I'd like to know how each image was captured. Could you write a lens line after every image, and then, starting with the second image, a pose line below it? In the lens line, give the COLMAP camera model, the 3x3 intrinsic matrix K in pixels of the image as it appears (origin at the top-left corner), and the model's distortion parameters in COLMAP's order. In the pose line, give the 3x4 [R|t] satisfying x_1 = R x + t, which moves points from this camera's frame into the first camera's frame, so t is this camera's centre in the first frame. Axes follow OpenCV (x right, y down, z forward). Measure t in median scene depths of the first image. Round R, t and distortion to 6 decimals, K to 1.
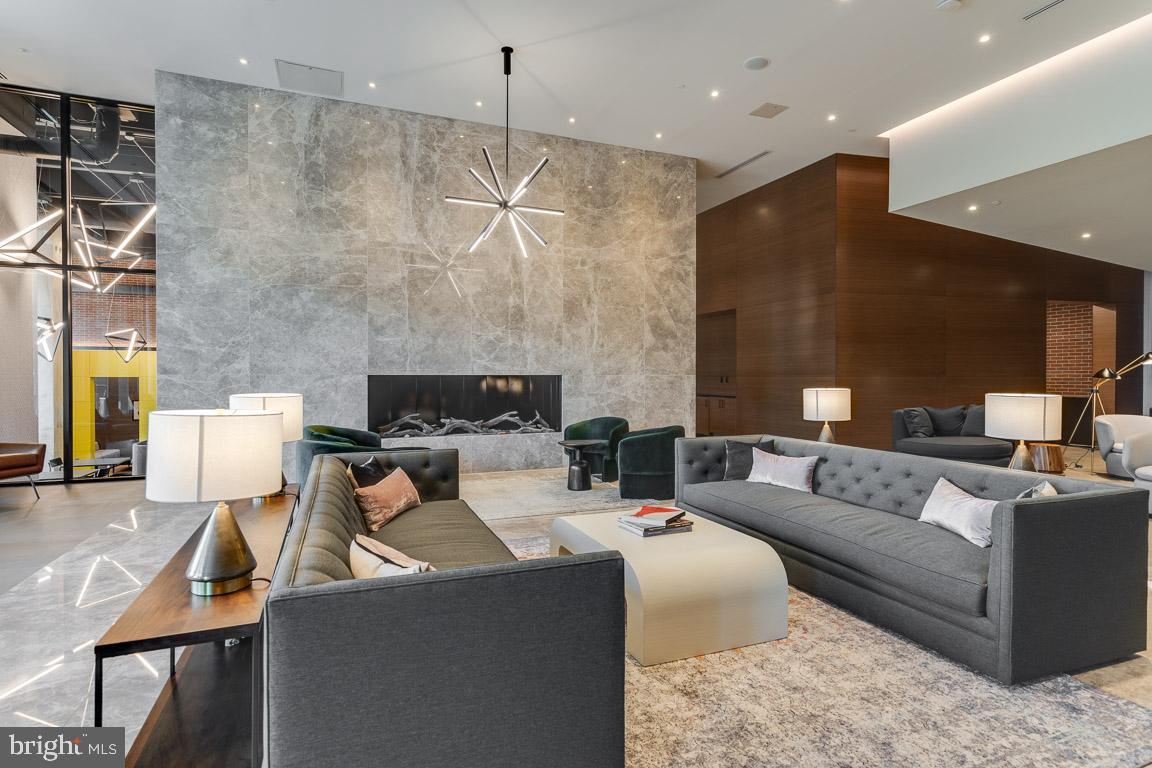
lens RADIAL K [[610.5, 0, 576.0], [0, 610.5, 384.0], [0, 0, 1]] dist [0.003313, 0.001021]
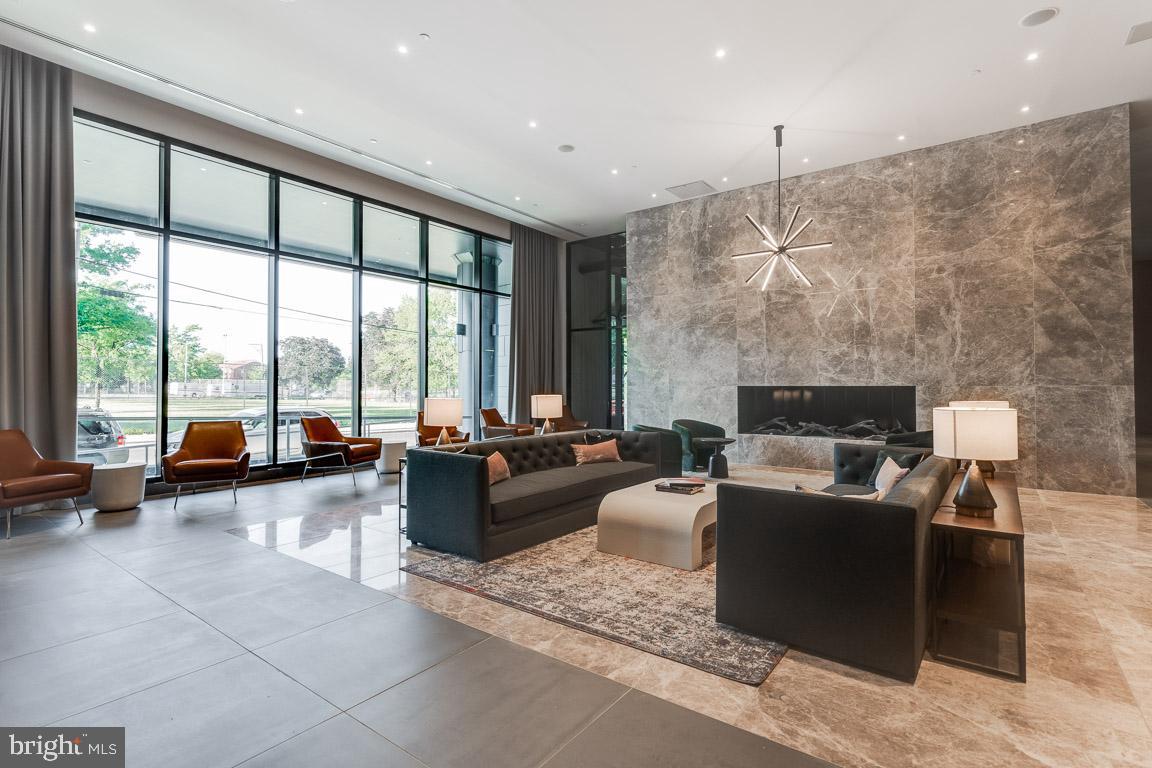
lens RADIAL K [[610.5, 0, 576.0], [0, 610.5, 384.0], [0, 0, 1]] dist [0.003313, 0.001021]
pose [[0.473965, -0.002844, -0.880539, 0.650892], [-0.011696, 0.999886, -0.009526, -0.001802], [0.880466, 0.014814, 0.473877, 0.037539]]
